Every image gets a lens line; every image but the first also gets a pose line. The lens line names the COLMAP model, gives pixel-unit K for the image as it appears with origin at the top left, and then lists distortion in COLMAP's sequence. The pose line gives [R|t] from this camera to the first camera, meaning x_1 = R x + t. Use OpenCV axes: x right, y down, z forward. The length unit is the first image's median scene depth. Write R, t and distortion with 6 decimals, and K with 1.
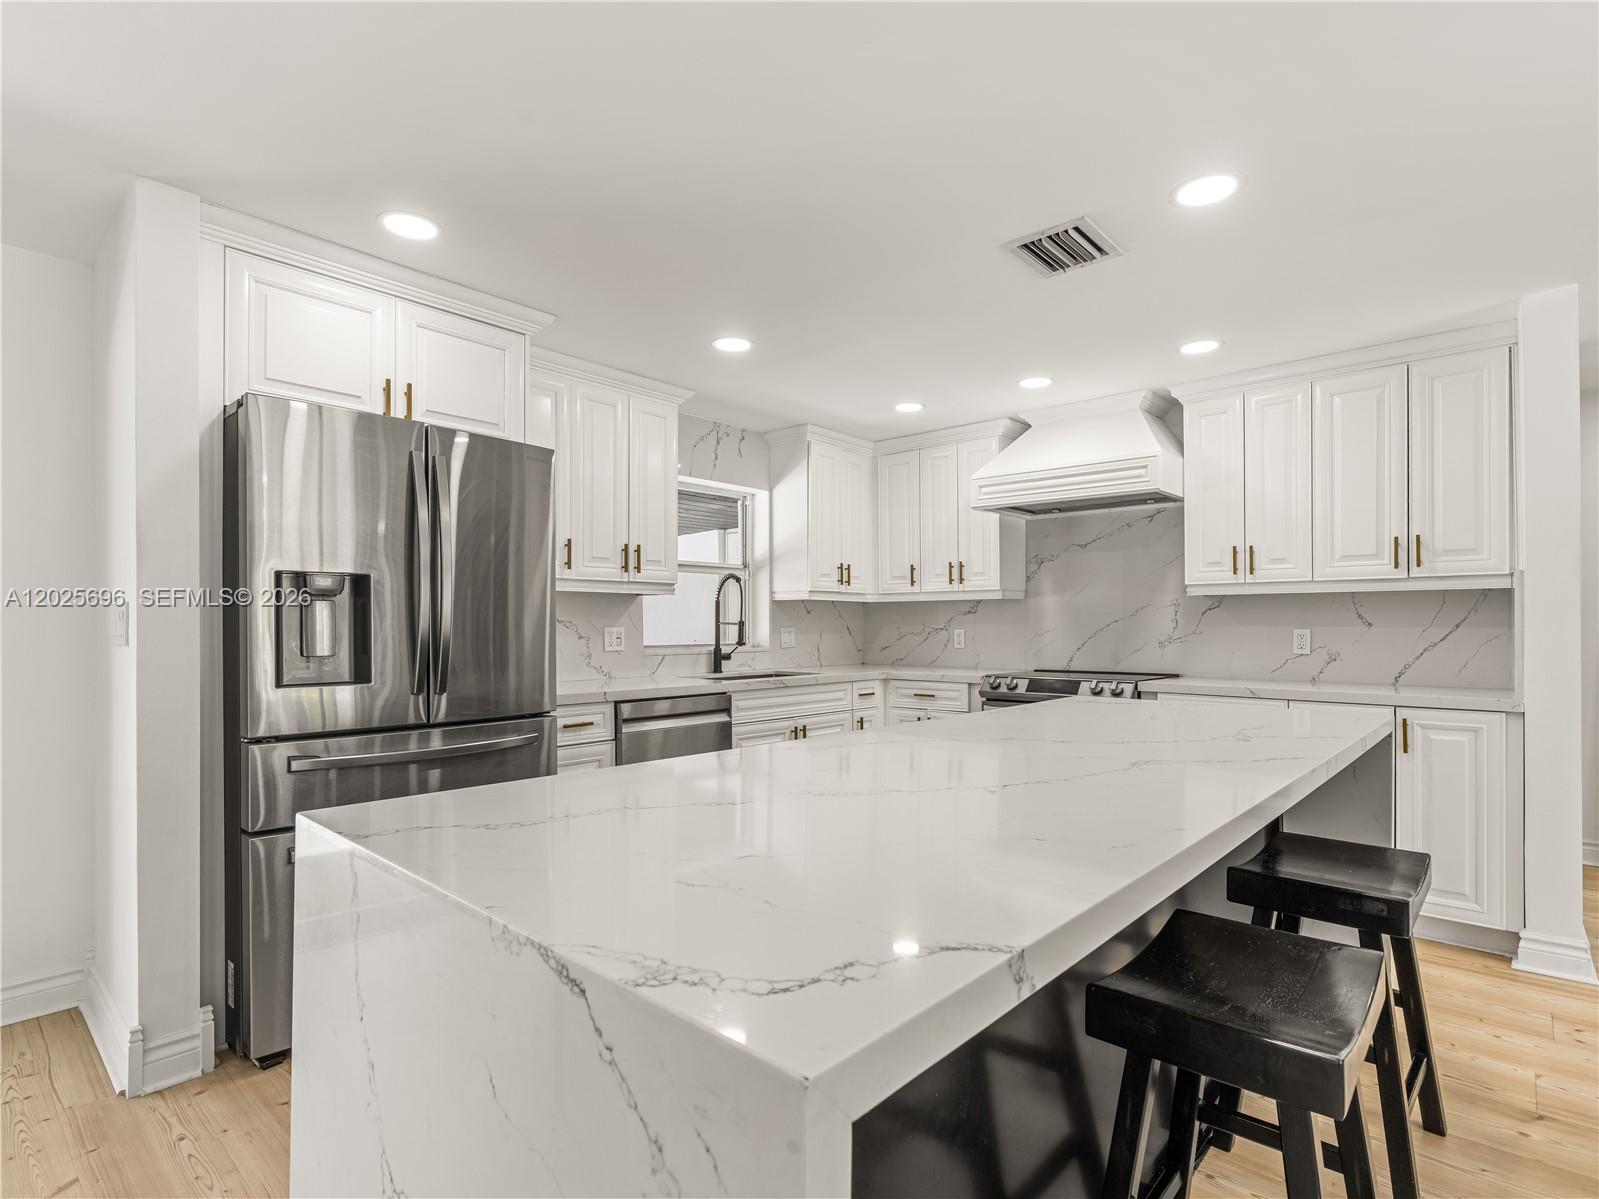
lens RADIAL K [[805.4, 0, 799.4], [0, 805.4, 624.1], [0, 0, 1]] dist [-0.008279, 0.001267]
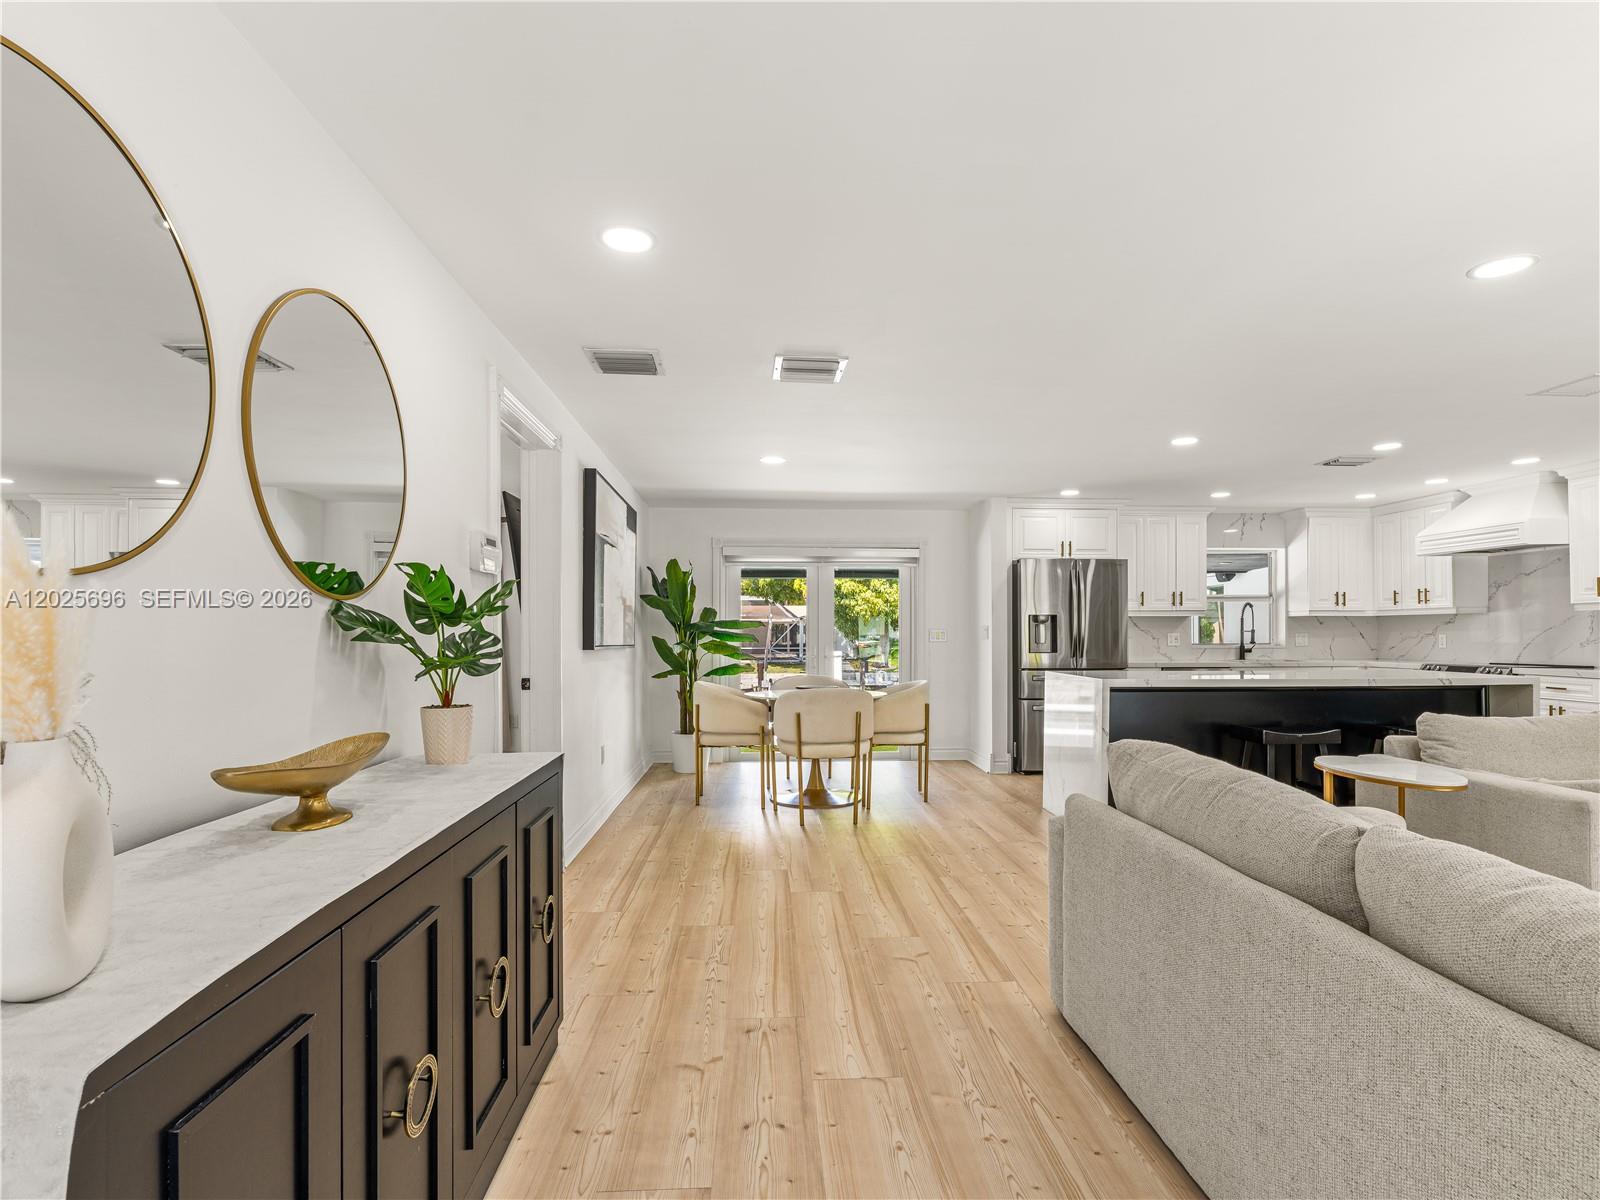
lens RADIAL K [[805.9, 0, 812.8], [0, 805.9, 634.7], [0, 0, 1]] dist [-0.008279, 0.001267]
pose [[0.709144, -0.001367, -0.705063, 0.537326], [0.004095, 0.999989, 0.002181, -0.000865], [0.705052, -0.004434, 0.709142, -1.014431]]
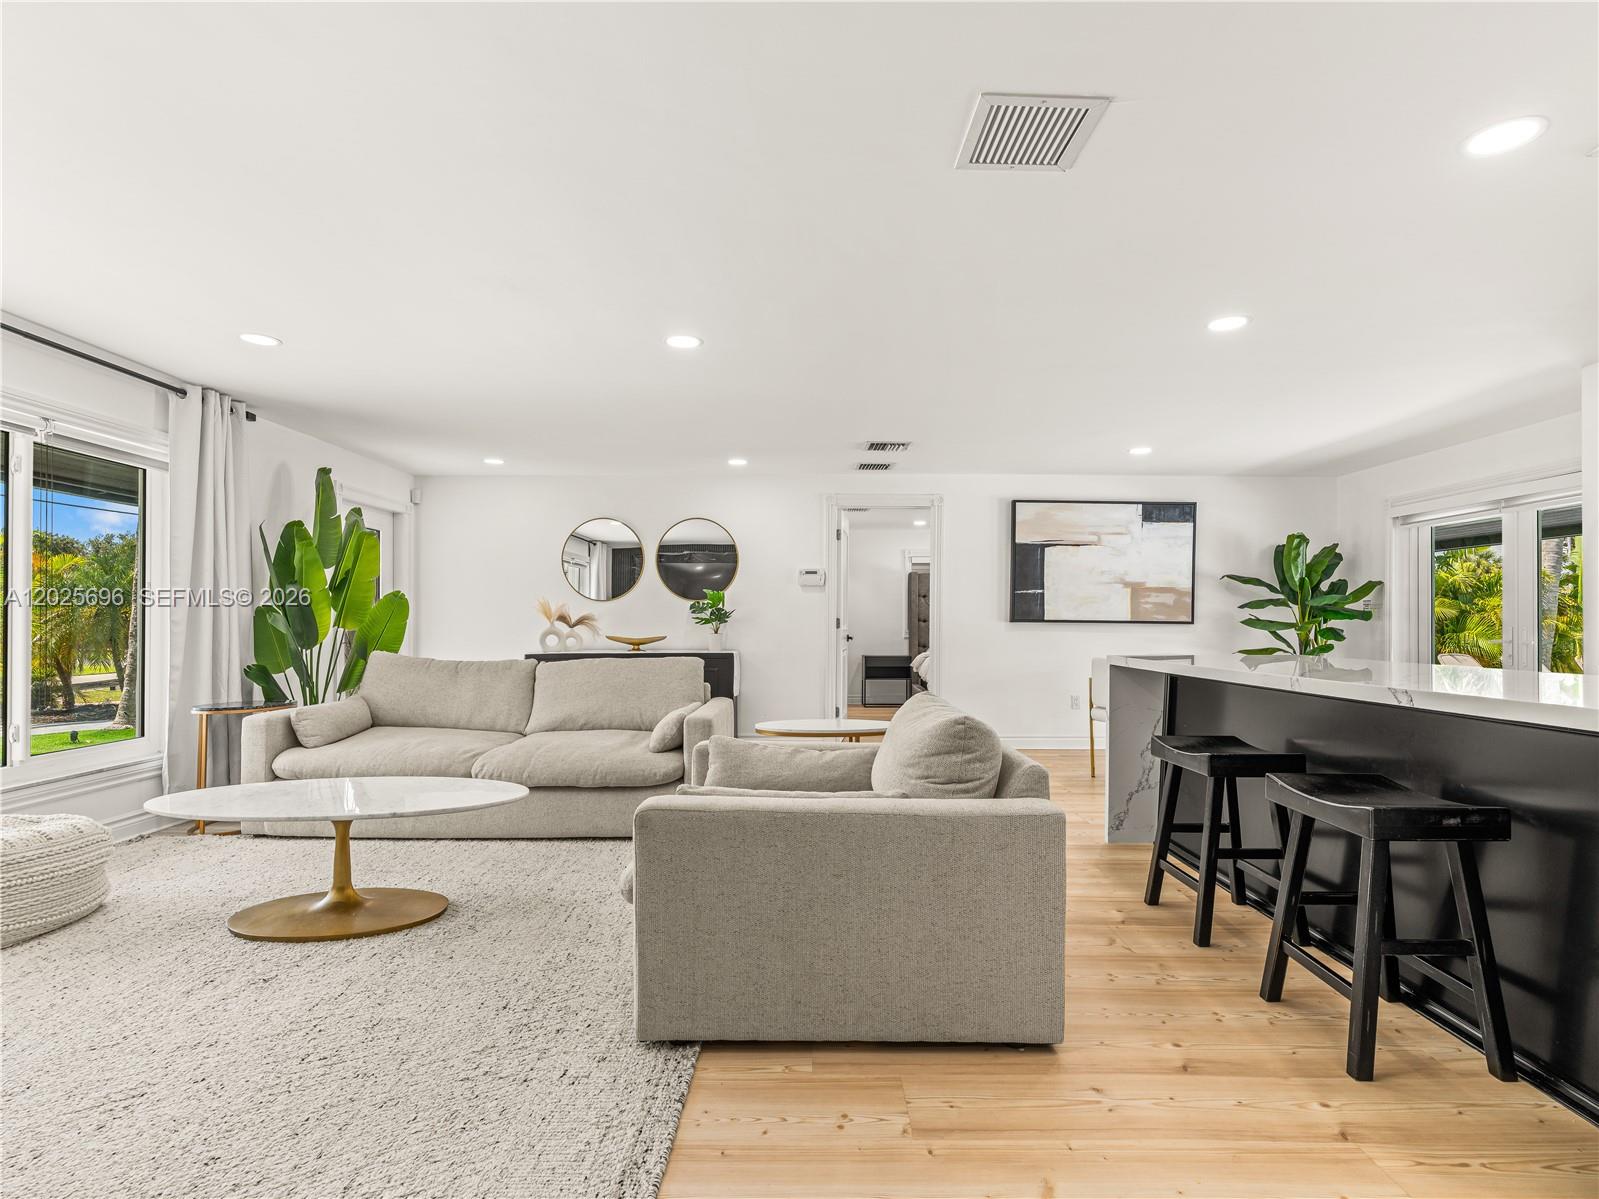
lens RADIAL K [[805.4, 0, 807.0], [0, 805.4, 618.4], [0, 0, 1]] dist [-0.008279, 0.001267]
pose [[-0.744033, -0.006758, -0.668109, 0.980870], [-0.001549, 0.999964, -0.008389, 0.031036], [0.668141, -0.005207, -0.744016, 0.636170]]
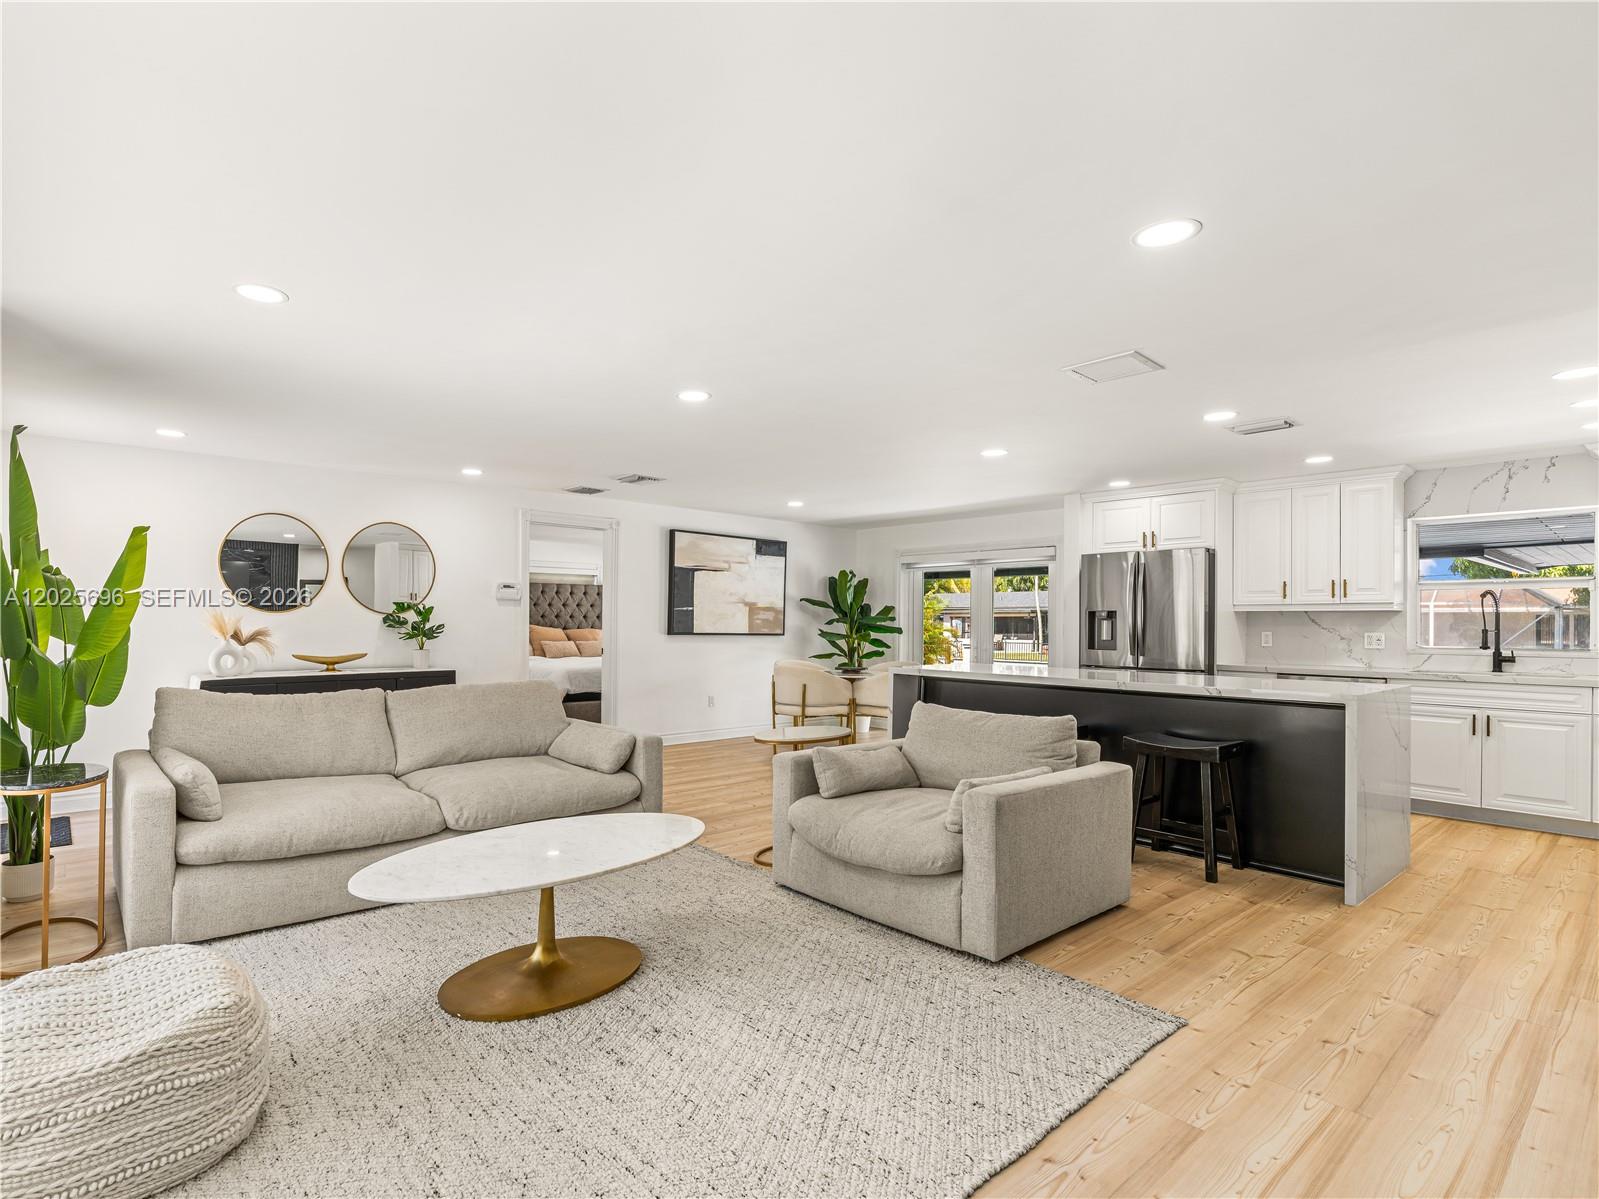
lens RADIAL K [[805.4, 0, 711.9], [0, 805.4, 618.8], [0, 0, 1]] dist [-0.008279, 0.001267]
pose [[-0.157290, -0.006409, -0.987532, 1.476196], [-0.005628, 0.999969, -0.005593, -0.006858], [0.987536, 0.004678, -0.157321, 0.036261]]
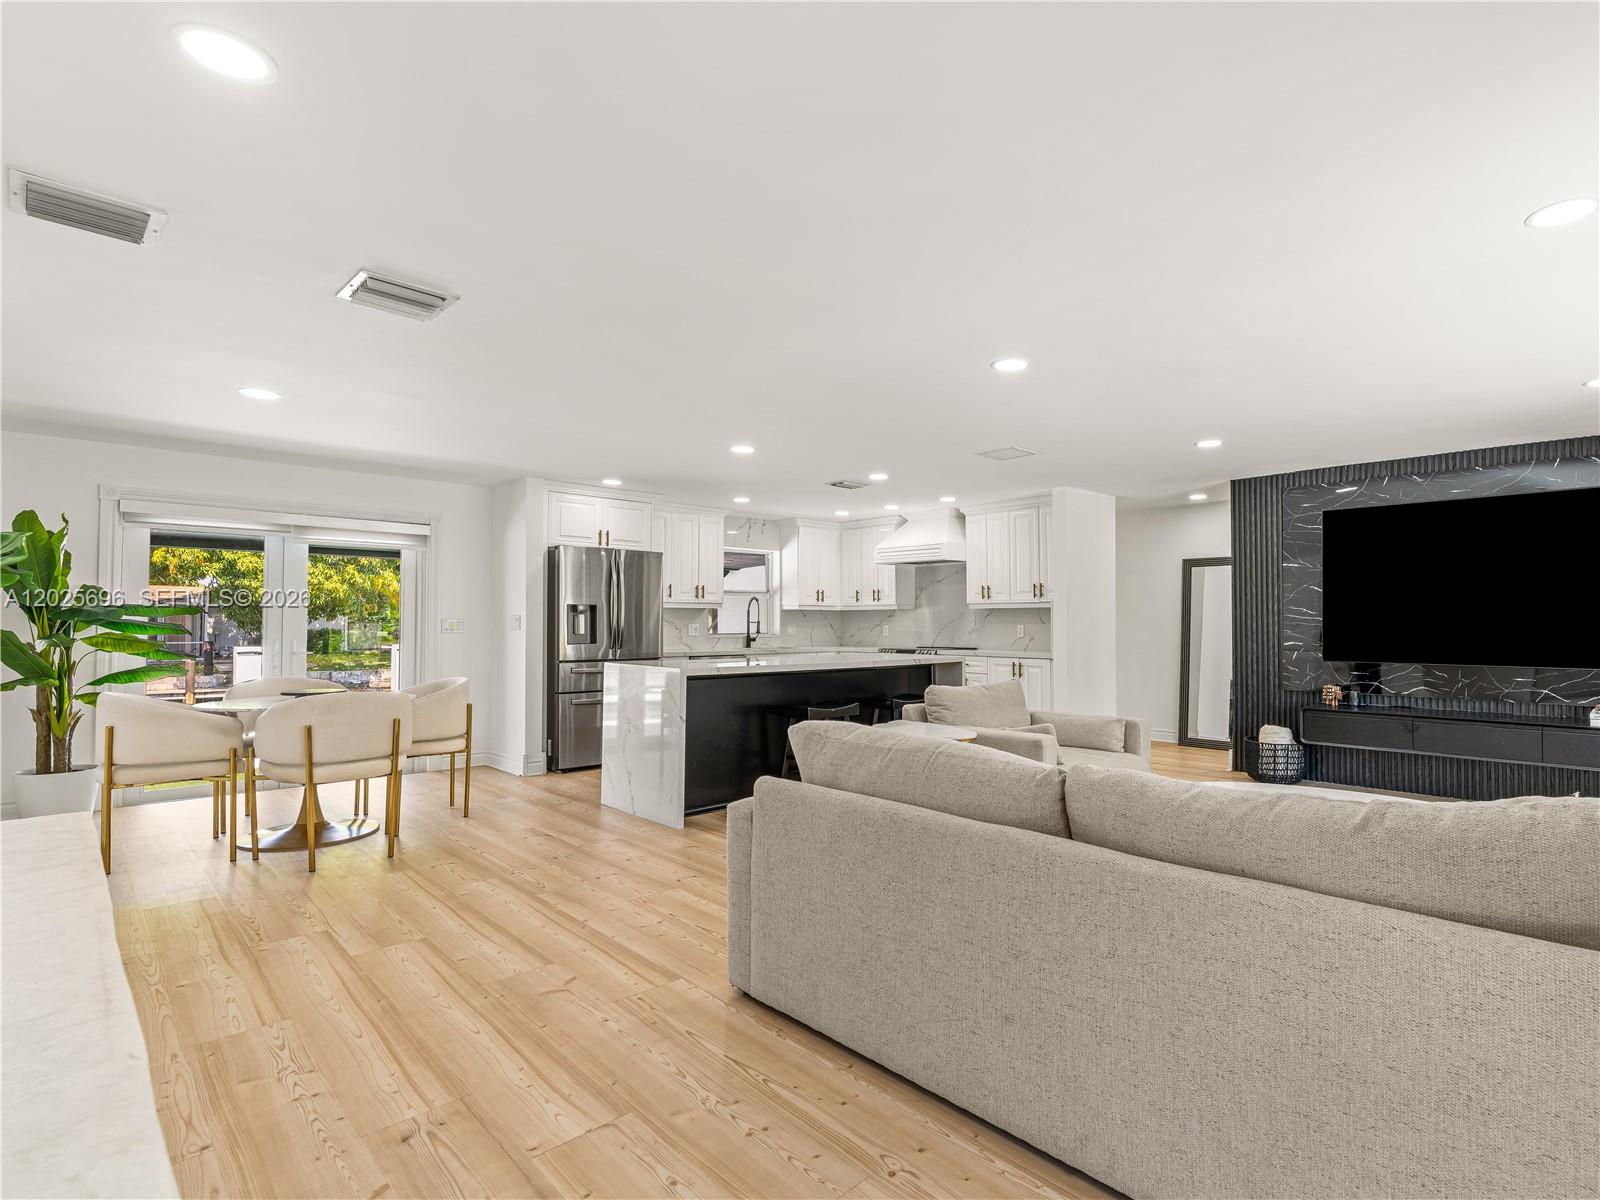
lens RADIAL K [[805.9, 0, 886.2], [0, 805.9, 605.3], [0, 0, 1]] dist [-0.008279, 0.001267]
pose [[0.999042, -0.001466, -0.043735, 0.368213], [0.000545, 0.999778, -0.021063, -0.000905], [0.043756, 0.021019, 0.998821, -1.081874]]
